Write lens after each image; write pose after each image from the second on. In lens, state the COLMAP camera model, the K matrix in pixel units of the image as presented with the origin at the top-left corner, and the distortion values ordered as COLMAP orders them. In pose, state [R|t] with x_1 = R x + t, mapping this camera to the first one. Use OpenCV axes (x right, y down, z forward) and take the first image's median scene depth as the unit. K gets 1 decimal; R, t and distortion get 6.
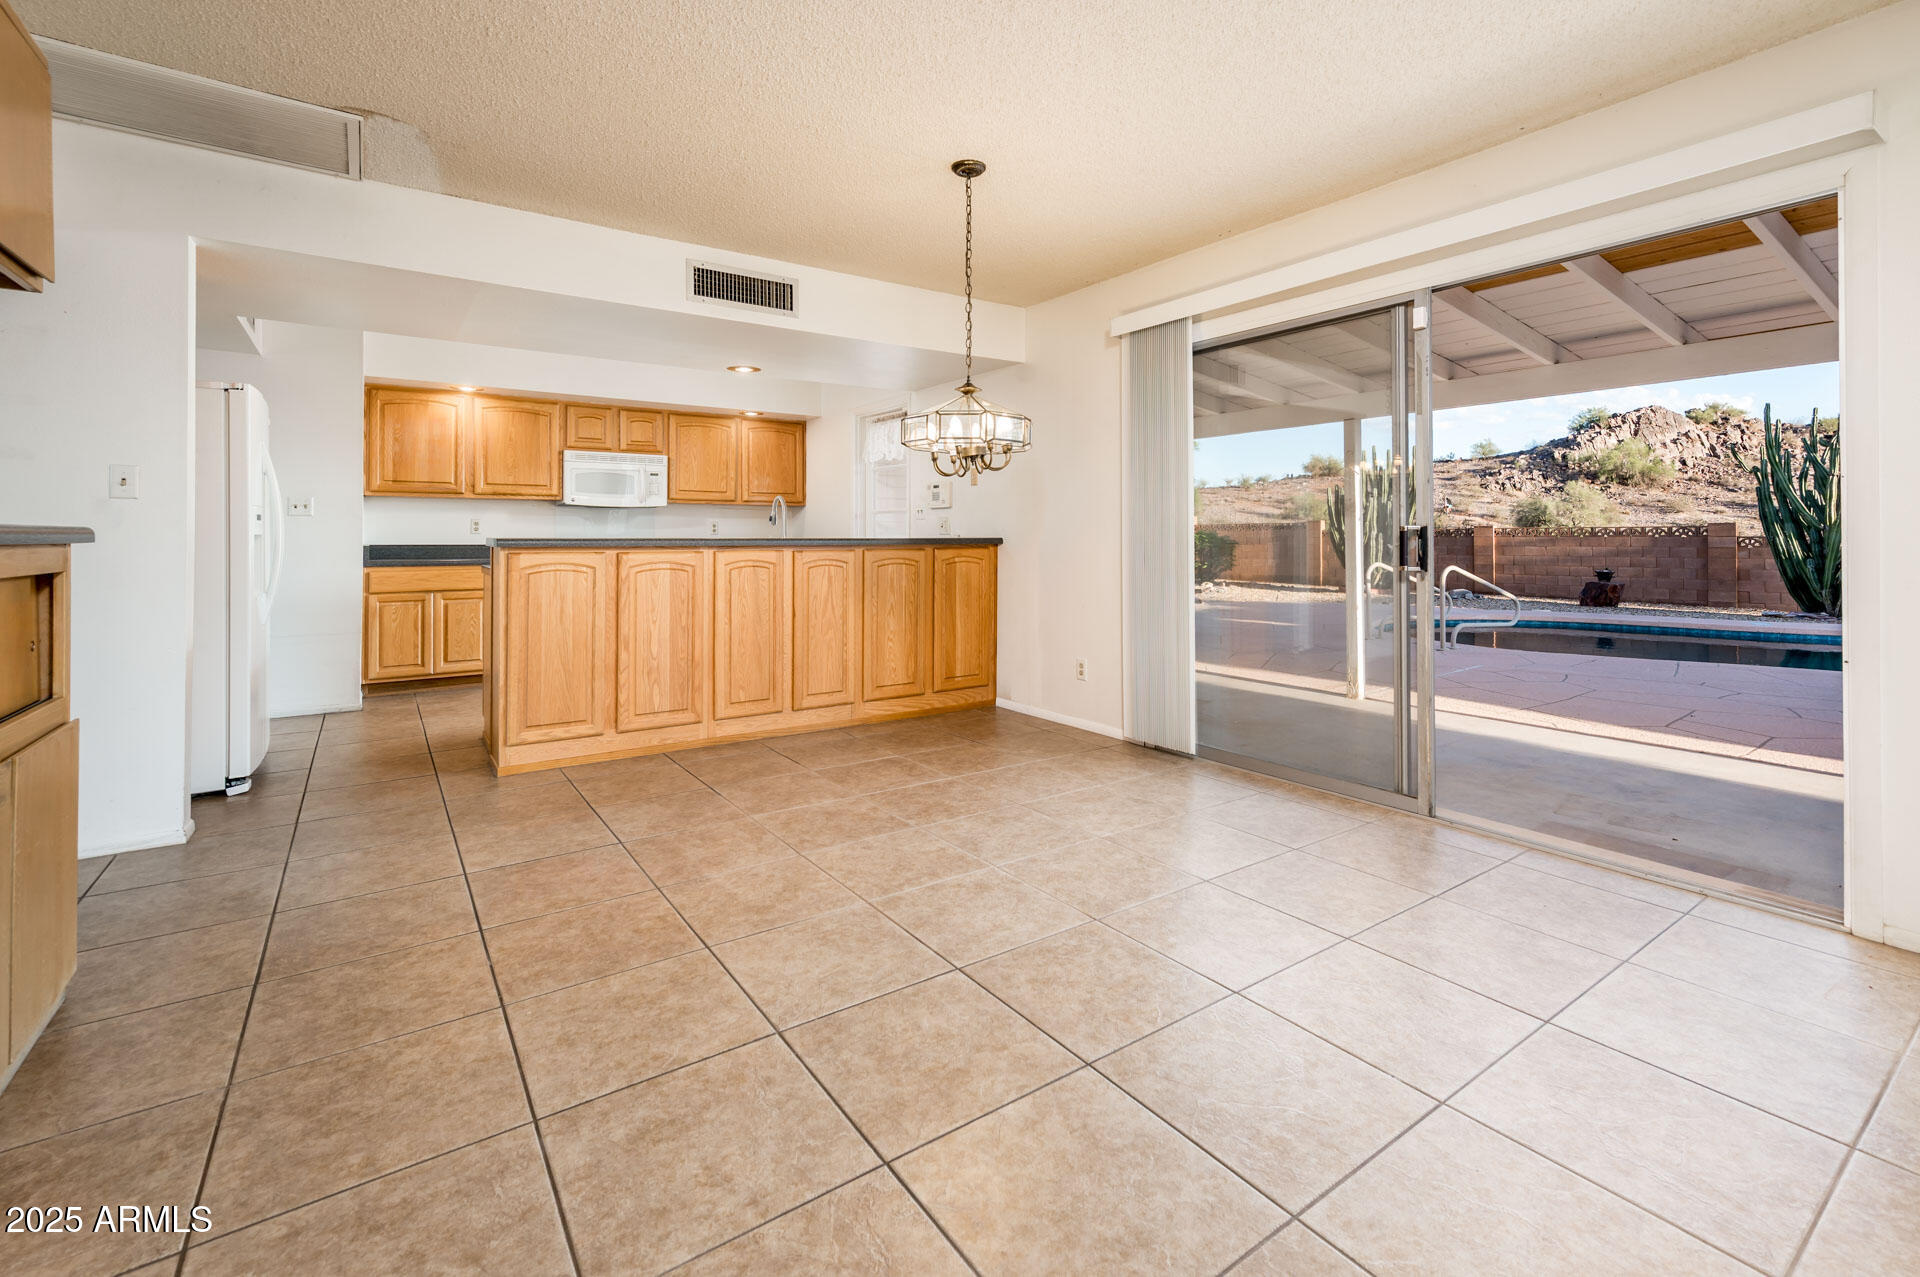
lens RADIAL K [[843.0, 0, 953.9], [0, 843.0, 534.3], [0, 0, 1]] dist [-0.000587, 0.004851]
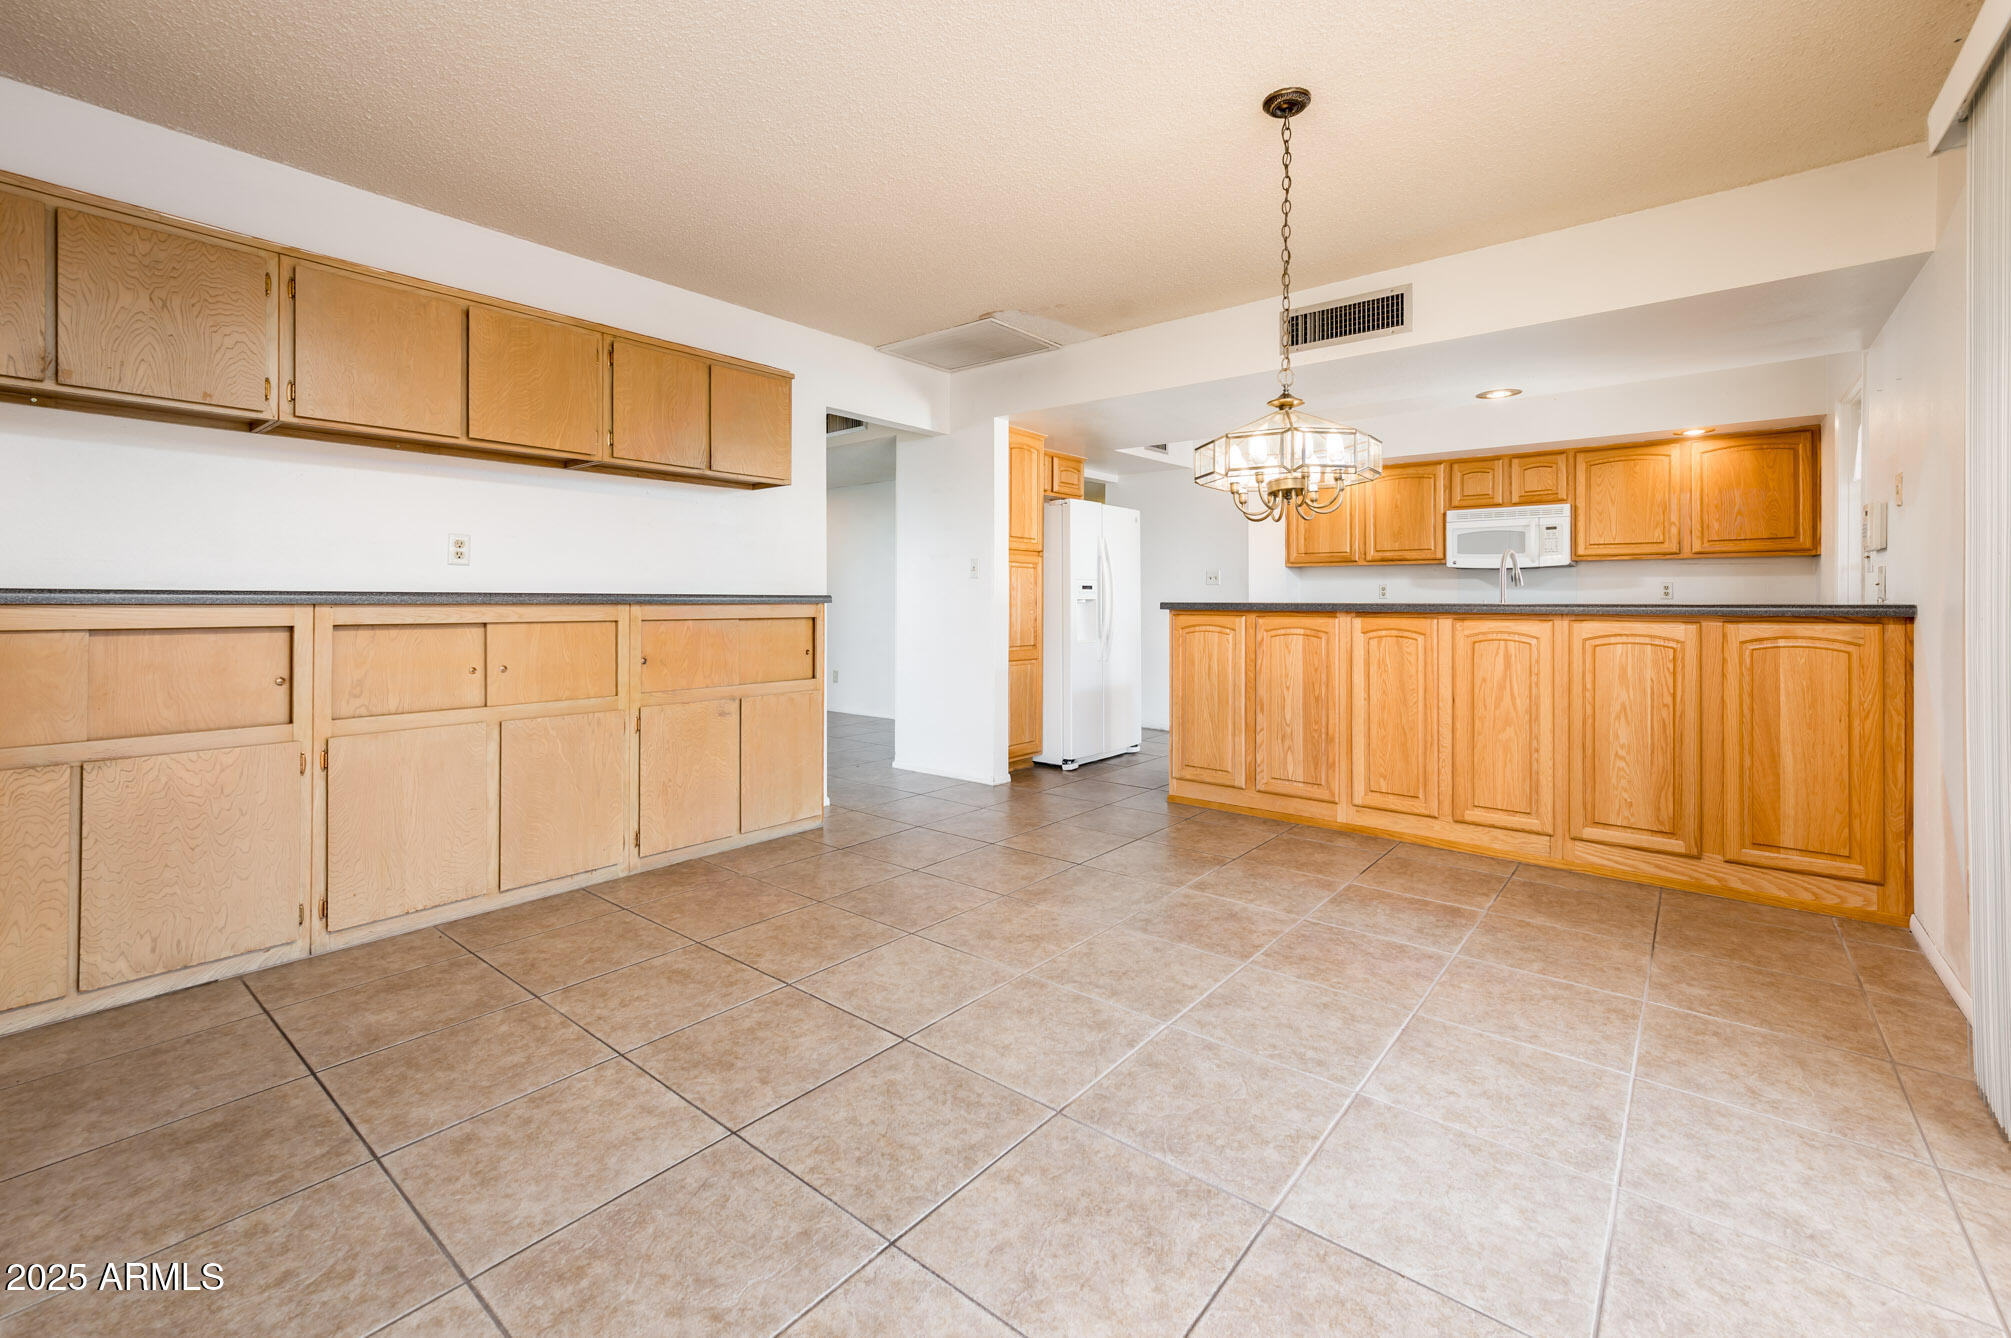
lens RADIAL K [[848.6, 0, 1048.7], [0, 848.6, 602.6], [0, 0, 1]] dist [0.002201, 0.000516]
pose [[0.295488, 0.003247, -0.955341, 0.850346], [0.000336, 0.999994, 0.003502, 0.001826], [0.955346, -0.001356, 0.295485, 0.738549]]
